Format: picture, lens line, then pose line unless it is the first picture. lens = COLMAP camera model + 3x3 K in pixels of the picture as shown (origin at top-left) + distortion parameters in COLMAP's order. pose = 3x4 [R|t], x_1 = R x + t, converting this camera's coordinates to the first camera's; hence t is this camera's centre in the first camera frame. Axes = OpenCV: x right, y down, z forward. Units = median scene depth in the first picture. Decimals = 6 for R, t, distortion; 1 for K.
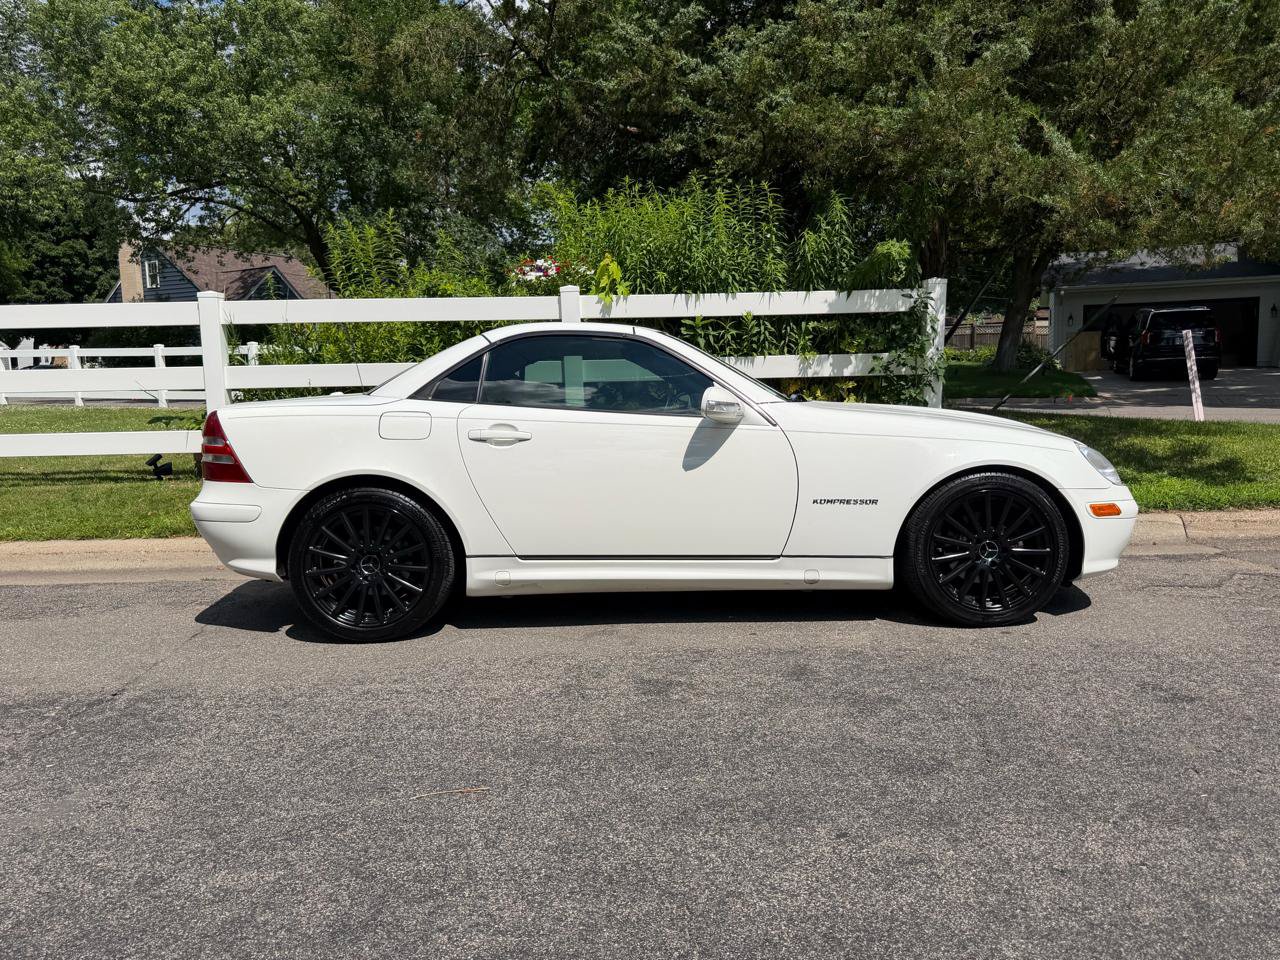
lens RADIAL K [[936.6, 0, 654.5], [0, 936.6, 486.2], [0, 0, 1]] dist [0.007646, -0.015737]
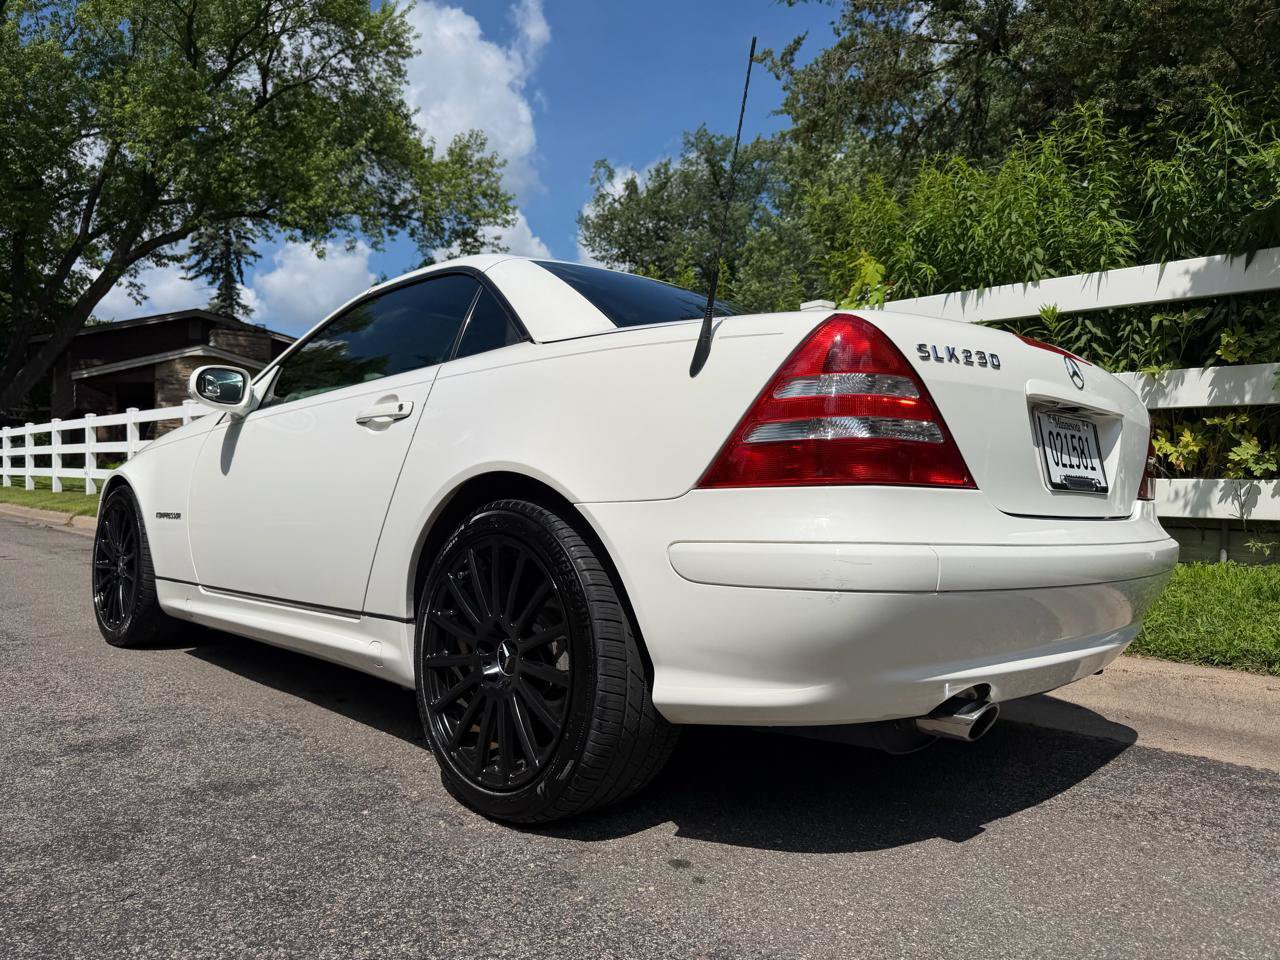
lens RADIAL K [[936.6, 0, 631.4], [0, 936.6, 493.5], [0, 0, 1]] dist [0.007646, -0.015737]
pose [[0.663293, 0.038282, -0.747380, 0.430650], [-0.115725, 0.991925, -0.051897, 0.005609], [0.739358, 0.120914, 0.662367, 0.420804]]
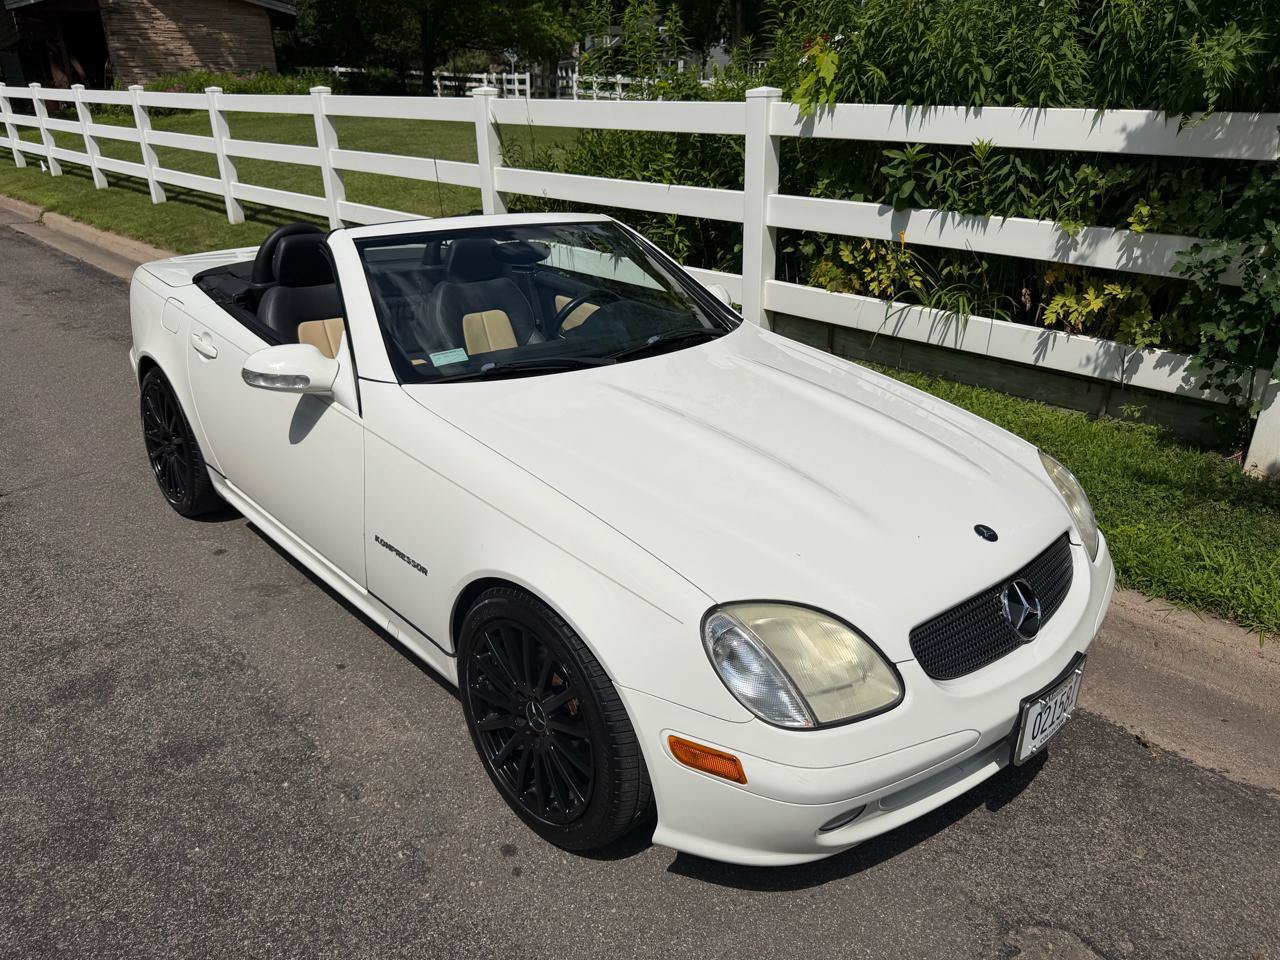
lens RADIAL K [[936.6, 0, 655.5], [0, 936.6, 490.4], [0, 0, 1]] dist [0.007646, -0.015737]
pose [[0.665611, 0.323701, -0.672443, 0.485445], [-0.108639, 0.933466, 0.341817, -0.174962], [0.738349, -0.154463, 0.656492, 0.445162]]
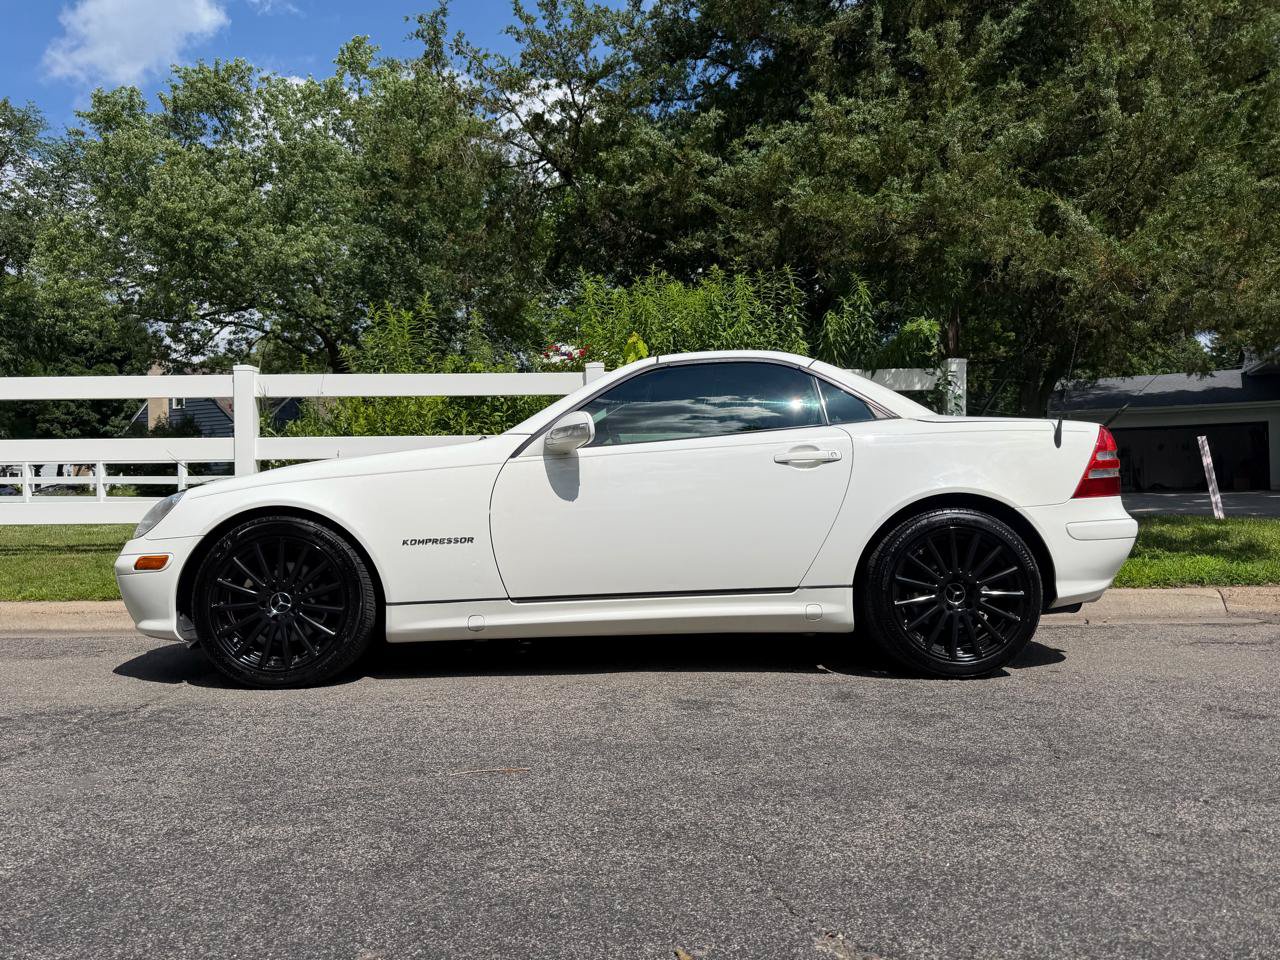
lens RADIAL K [[936.6, 0, 639.6], [0, 936.6, 489.5], [0, 0, 1]] dist [0.007646, -0.015737]
pose [[0.999710, 0.007550, -0.022855, -0.018688], [-0.010581, 0.990713, -0.135557, 0.066828], [0.021619, 0.135760, 0.990506, 0.009058]]
